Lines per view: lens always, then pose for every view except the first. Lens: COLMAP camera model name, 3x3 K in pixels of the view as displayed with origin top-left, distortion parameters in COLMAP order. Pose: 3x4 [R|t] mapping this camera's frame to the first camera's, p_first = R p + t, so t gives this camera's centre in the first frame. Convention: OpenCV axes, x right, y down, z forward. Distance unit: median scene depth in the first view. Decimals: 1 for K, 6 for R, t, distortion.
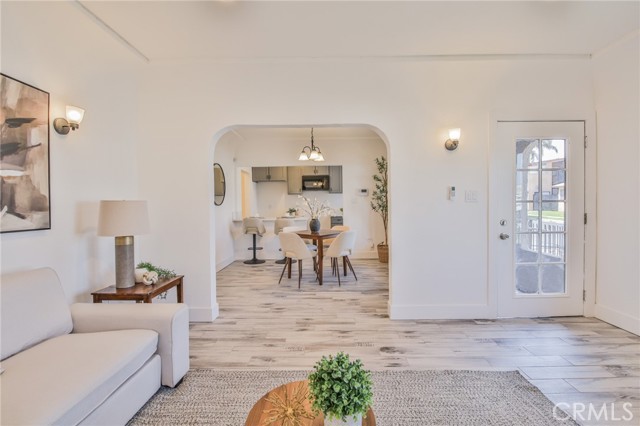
lens RADIAL K [[292.9, 0, 324.4], [0, 292.9, 211.4], [0, 0, 1]] dist [-0.005420, -0.009132]
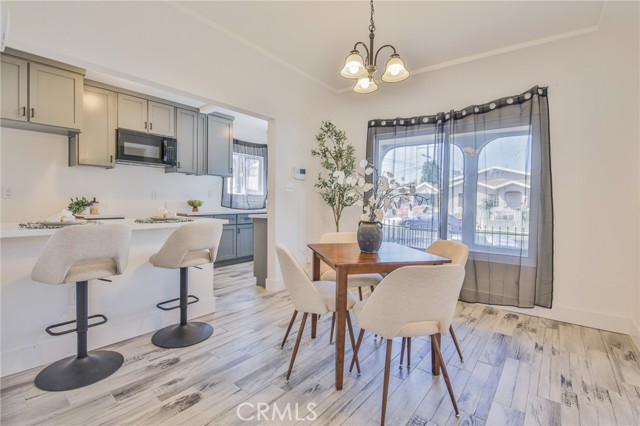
lens RADIAL K [[292.9, 0, 322.5], [0, 292.9, 208.7], [0, 0, 1]] dist [-0.005420, -0.009132]
pose [[0.614084, 0.003085, 0.789235, -0.337148], [-0.003556, 0.999993, -0.001141, 0.007630], [-0.789233, -0.002106, 0.614091, 0.648595]]
